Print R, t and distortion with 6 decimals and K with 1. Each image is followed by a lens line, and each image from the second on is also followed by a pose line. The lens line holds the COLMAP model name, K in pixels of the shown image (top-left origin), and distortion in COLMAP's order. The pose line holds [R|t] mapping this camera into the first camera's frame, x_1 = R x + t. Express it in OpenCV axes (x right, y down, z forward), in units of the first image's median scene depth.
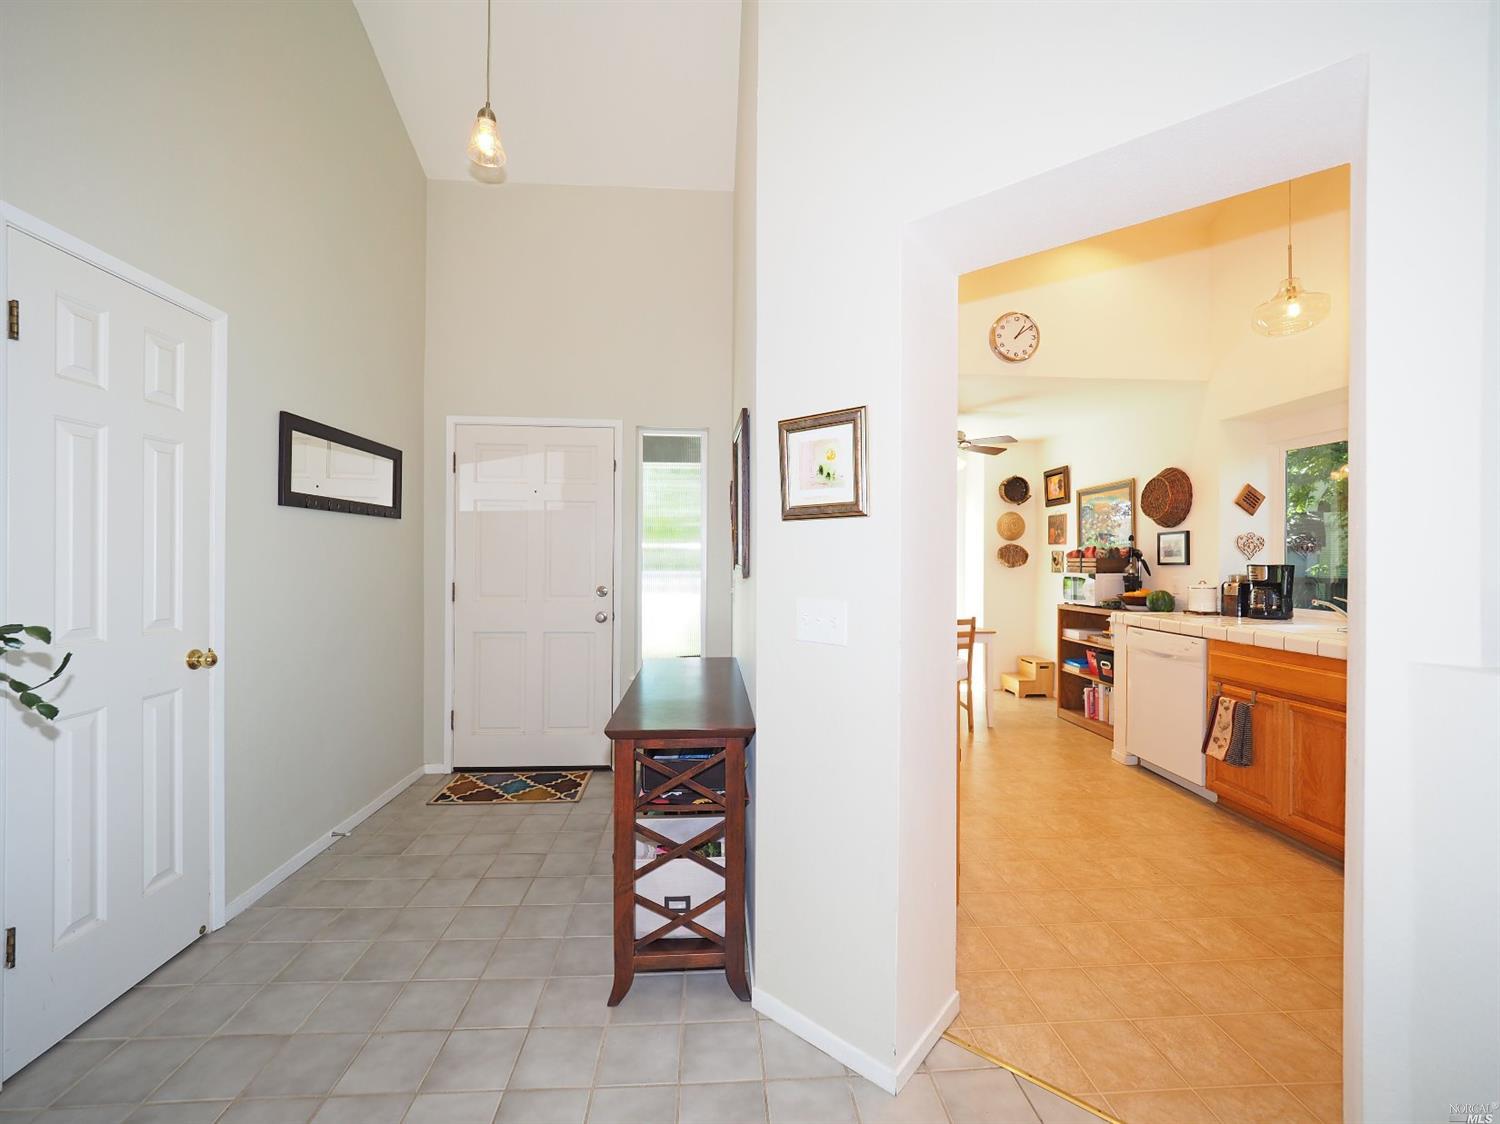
lens RADIAL K [[660.8, 0, 749.5], [0, 660.8, 548.7], [0, 0, 1]] dist [-0.006394, -0.000658]
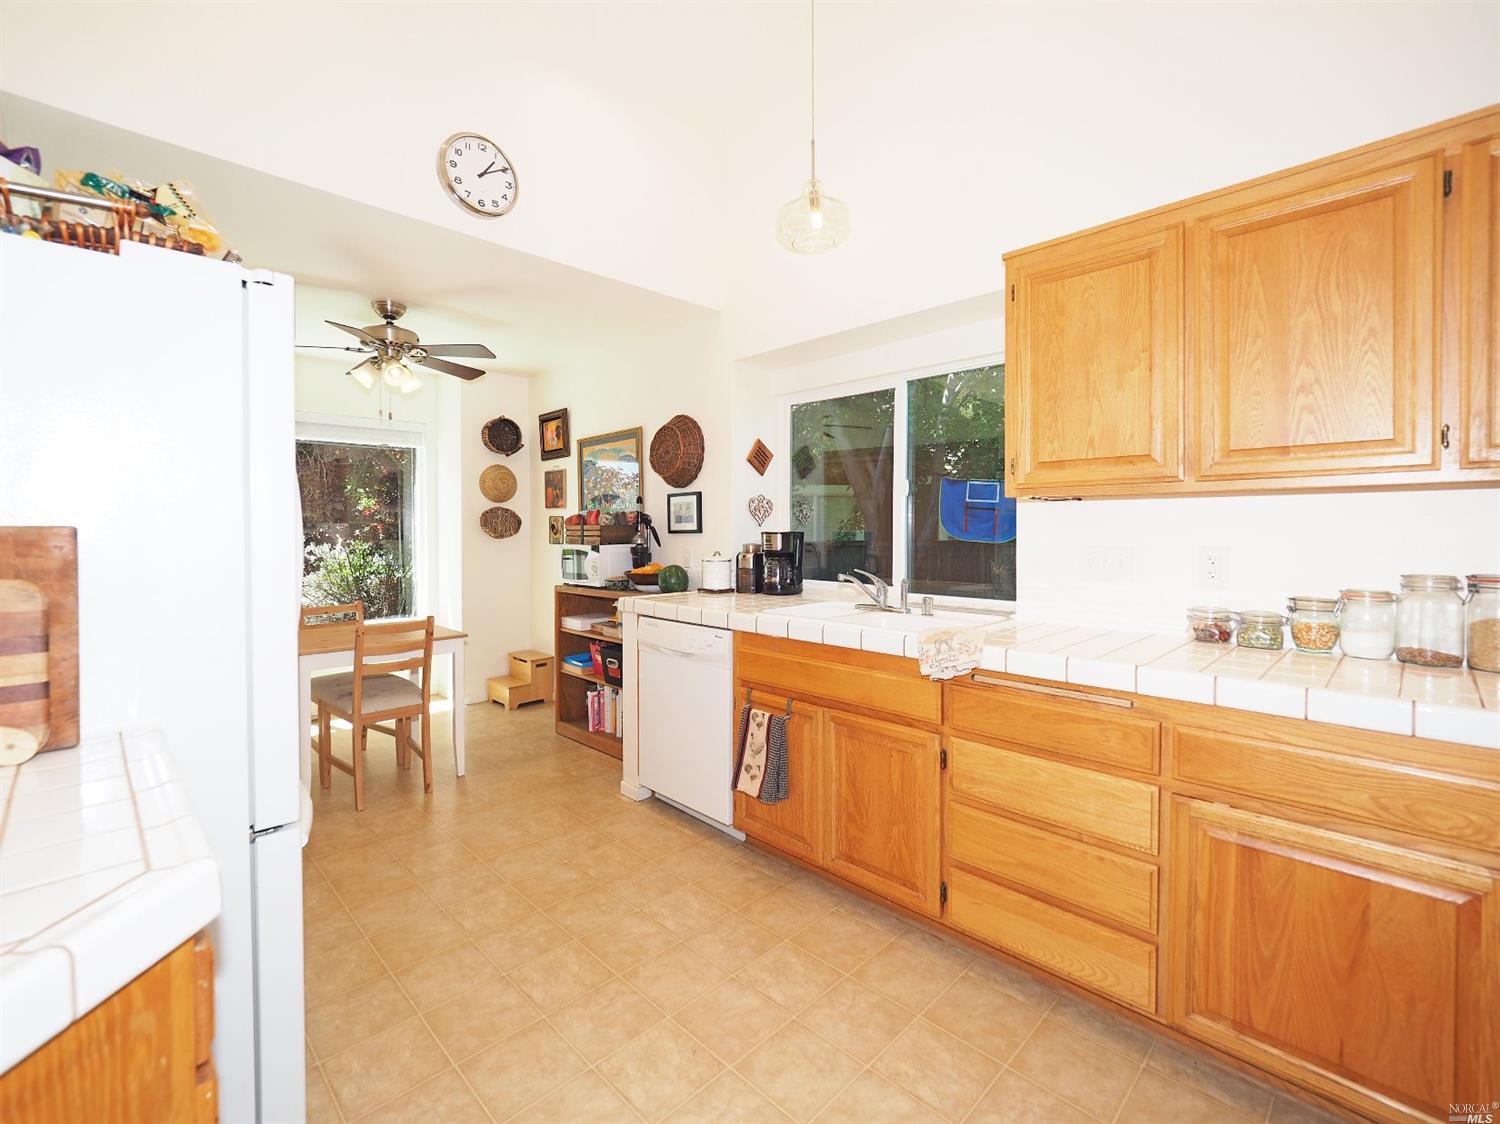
lens RADIAL K [[660.8, 0, 749.5], [0, 660.8, 548.7], [0, 0, 1]] dist [-0.006394, -0.000658]
pose [[0.762618, -0.029806, 0.646161, 0.166552], [-0.002247, 0.998810, 0.048724, 0.003841], [-0.646845, -0.038610, 0.761644, 0.311681]]
